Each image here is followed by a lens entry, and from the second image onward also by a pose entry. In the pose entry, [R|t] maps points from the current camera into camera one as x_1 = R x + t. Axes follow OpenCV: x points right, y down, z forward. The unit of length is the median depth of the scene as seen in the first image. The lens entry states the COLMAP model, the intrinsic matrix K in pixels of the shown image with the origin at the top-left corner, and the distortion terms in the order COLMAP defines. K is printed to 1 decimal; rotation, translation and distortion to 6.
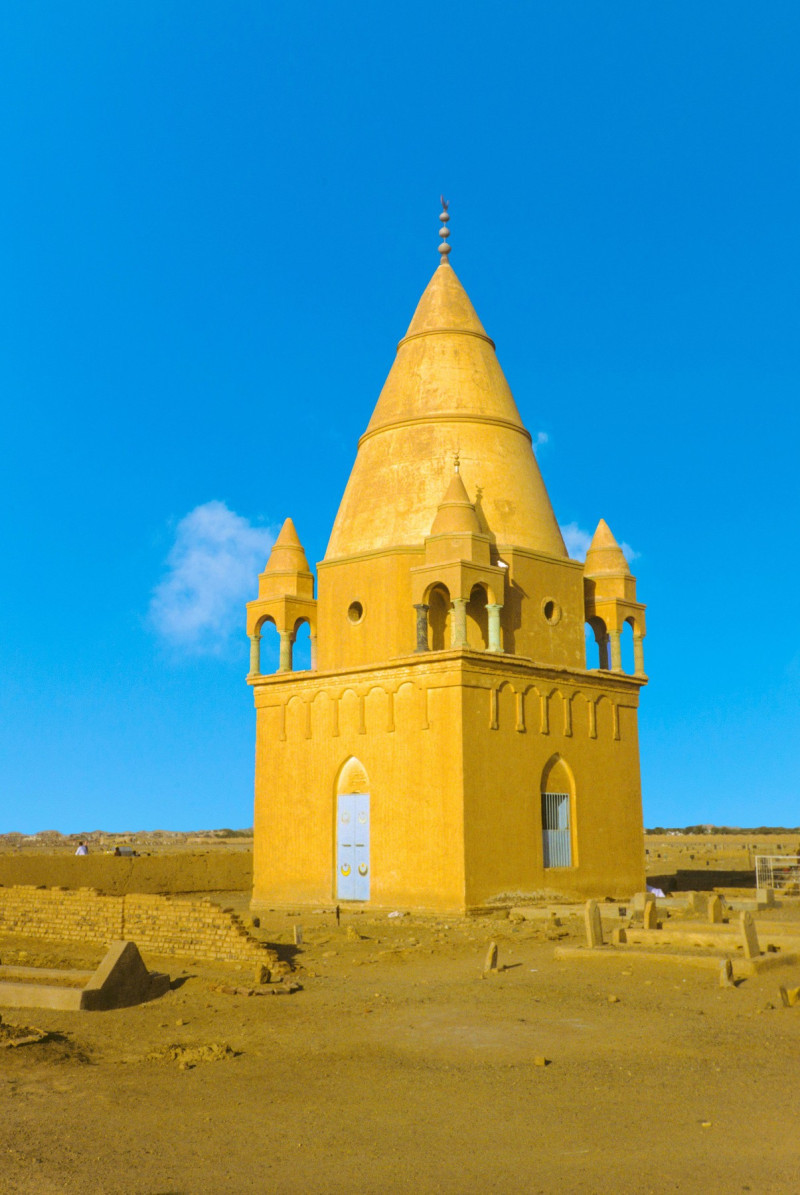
lens RADIAL K [[1432.8, 0, 398.6], [0, 1432.8, 550.7], [0, 0, 1]] dist [0.199688, 0.000140]
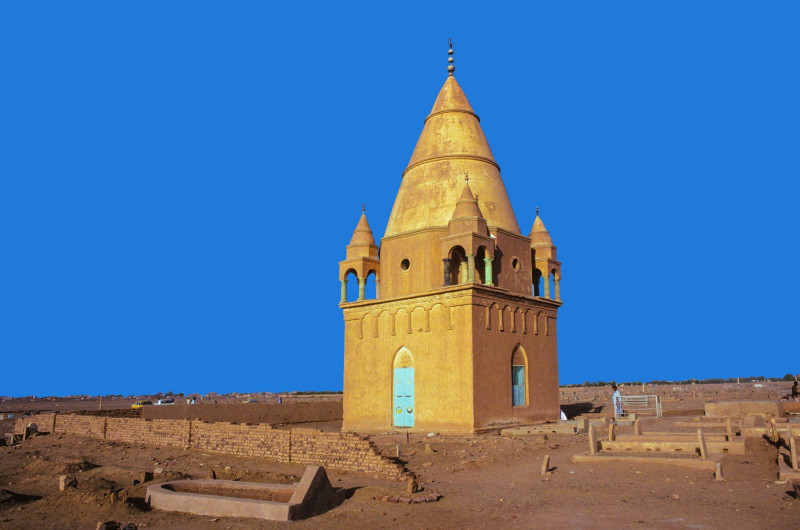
lens RADIAL K [[600.0, 0, 424.0], [0, 600.0, 265.3], [0, 0, 1]] dist [0.000048, 0.006804]
pose [[0.993606, 0.005868, 0.112755, -0.092494], [-0.004075, 0.999862, -0.016124, 0.056219], [-0.112834, 0.015561, 0.993492, 0.269106]]
